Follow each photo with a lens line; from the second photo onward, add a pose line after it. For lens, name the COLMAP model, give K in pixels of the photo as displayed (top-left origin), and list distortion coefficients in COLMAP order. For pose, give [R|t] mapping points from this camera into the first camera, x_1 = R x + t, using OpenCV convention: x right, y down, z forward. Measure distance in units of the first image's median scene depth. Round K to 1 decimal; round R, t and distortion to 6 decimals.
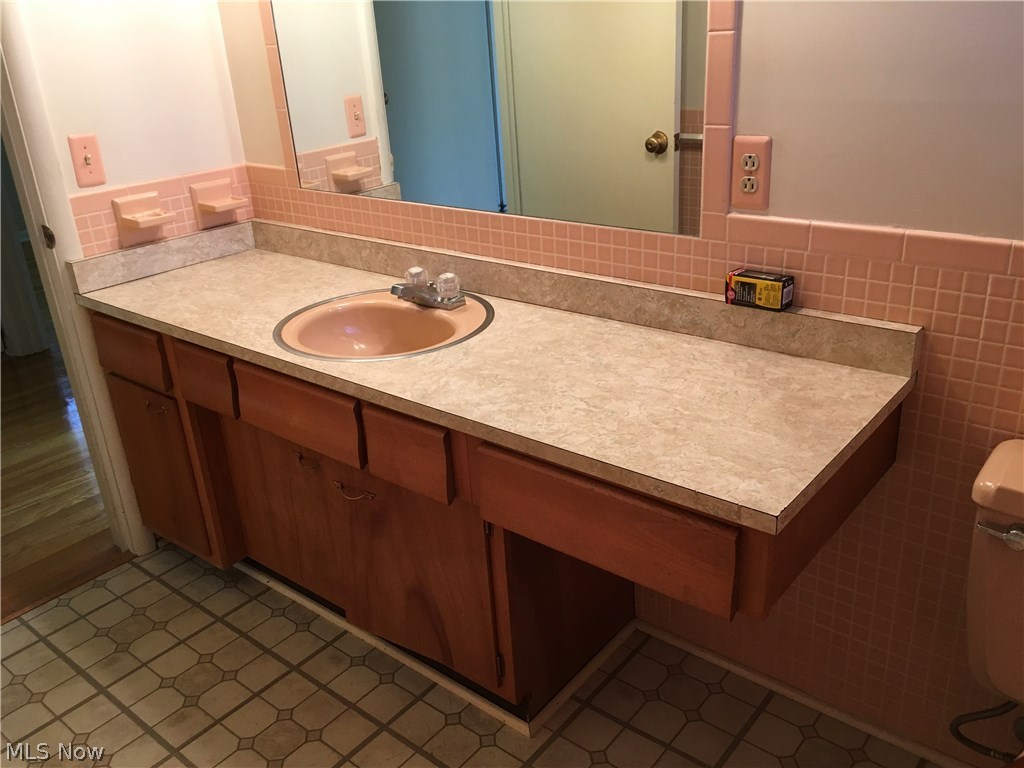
lens RADIAL K [[871.1, 0, 512.0], [0, 871.1, 384.0], [0, 0, 1]] dist [0.042683, -0.003609]
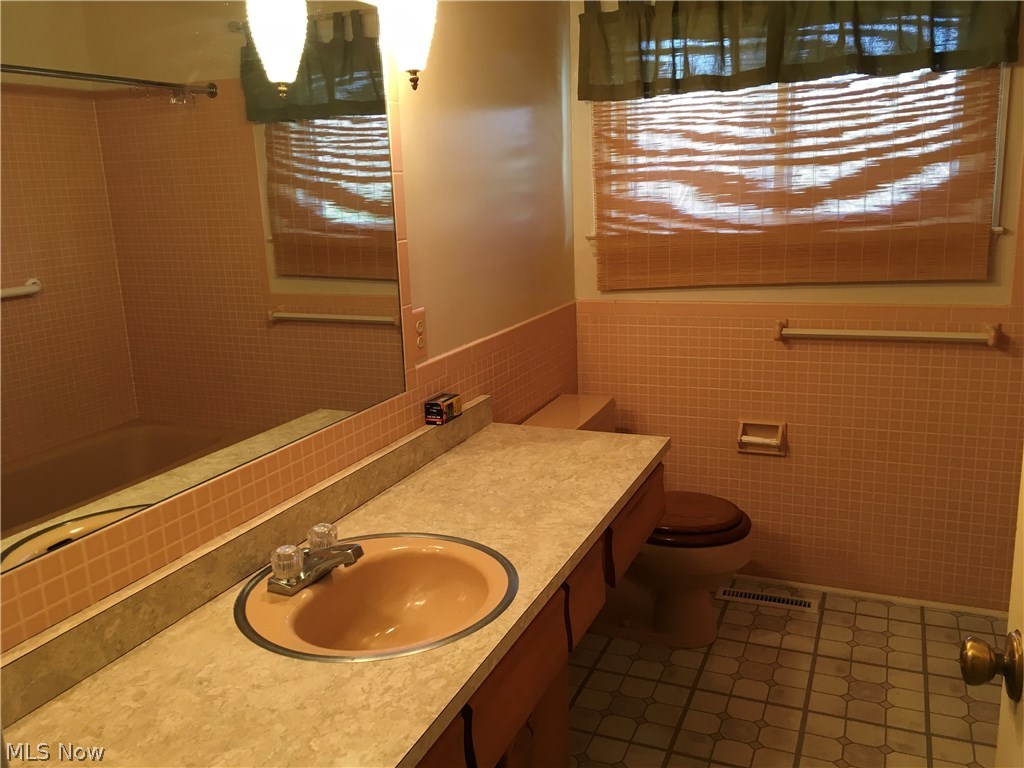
lens RADIAL K [[871.1, 0, 512.0], [0, 871.1, 384.0], [0, 0, 1]] dist [0.042683, -0.003609]
pose [[-0.276074, -0.148684, 0.949566, -1.068322], [0.429284, 0.864868, 0.260230, -0.457290], [-0.859941, 0.479476, -0.174940, 1.123131]]
